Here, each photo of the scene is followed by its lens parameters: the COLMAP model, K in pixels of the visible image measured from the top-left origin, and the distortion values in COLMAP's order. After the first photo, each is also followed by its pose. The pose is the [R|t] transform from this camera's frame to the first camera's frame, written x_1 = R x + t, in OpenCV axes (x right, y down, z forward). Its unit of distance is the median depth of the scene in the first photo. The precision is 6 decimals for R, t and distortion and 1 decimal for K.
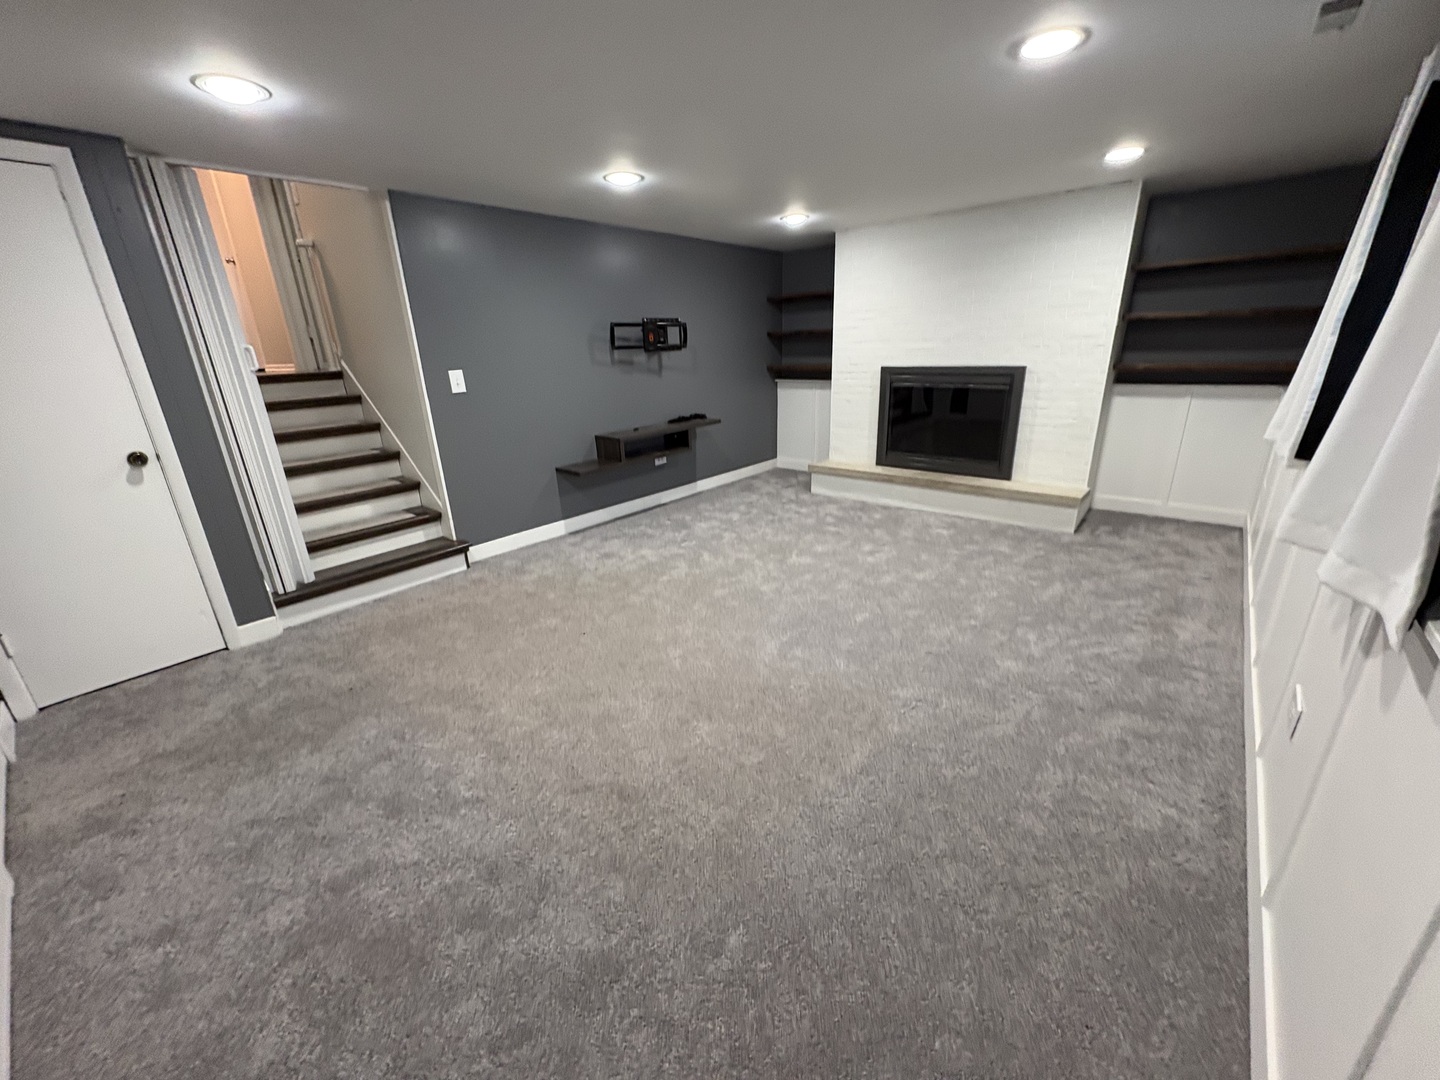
lens RADIAL K [[572.1, 0, 718.5], [0, 572.1, 540.9], [0, 0, 1]] dist [0.000597, 0.000851]
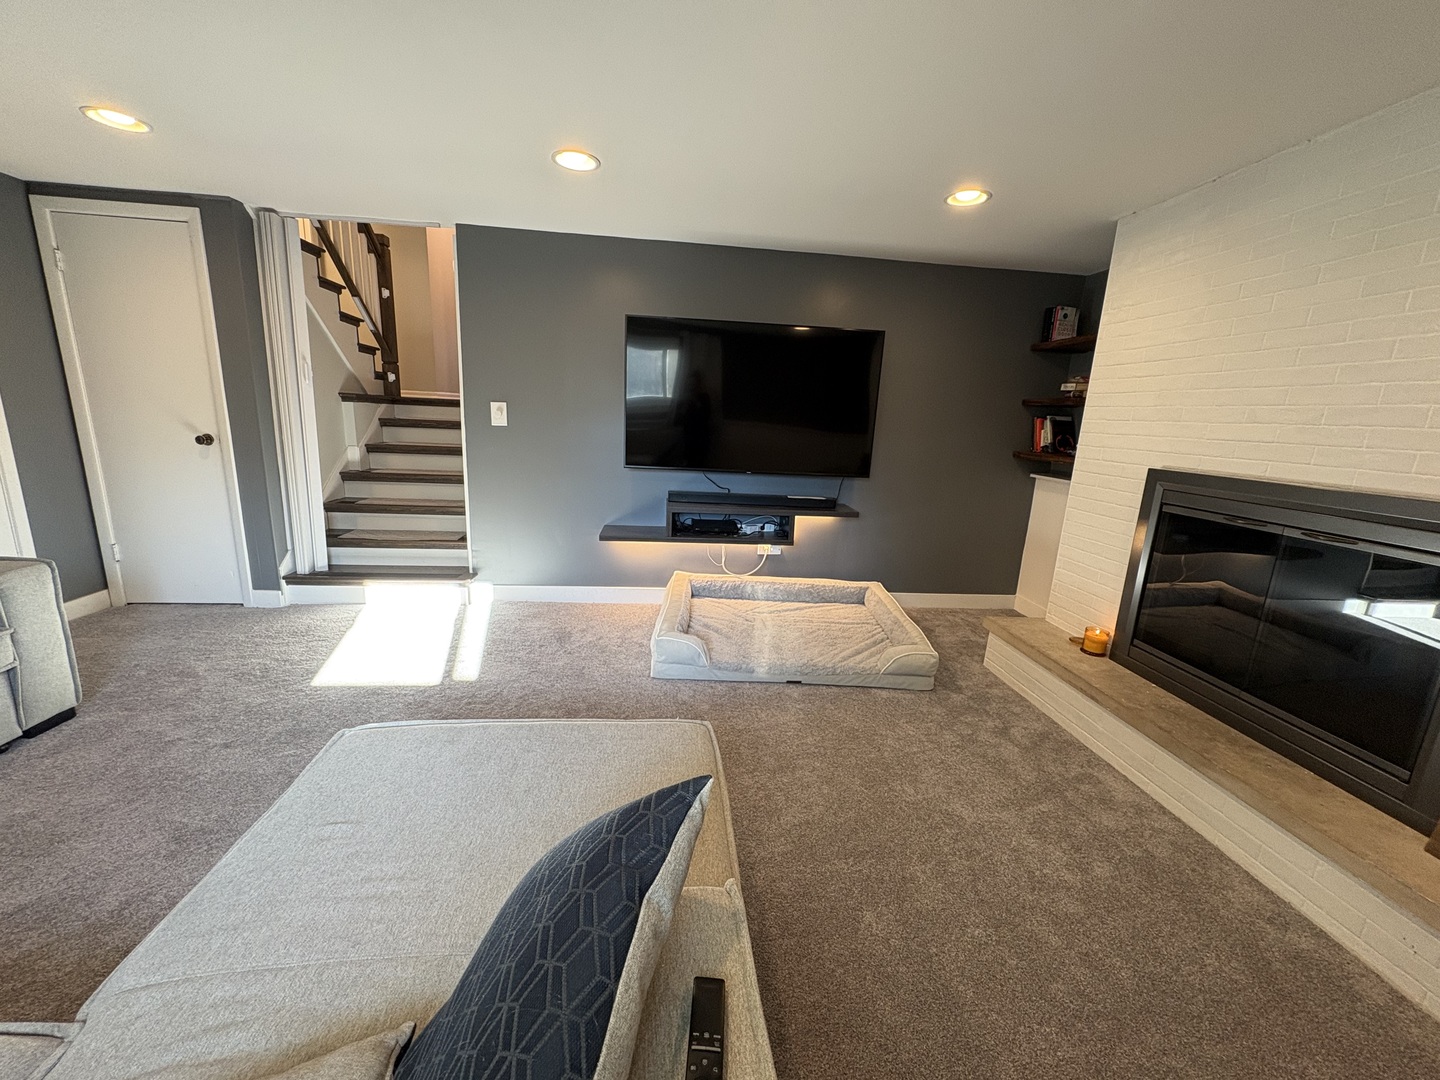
lens RADIAL K [[575.5, 0, 715.3], [0, 575.5, 539.4], [0, 0, 1]] dist [0.002880, 0.000667]
pose [[0.716559, 0.217518, -0.662743, 0.360858], [-0.297847, 0.954574, -0.008733, -0.131359], [0.630737, 0.203654, 0.748796, 0.407255]]
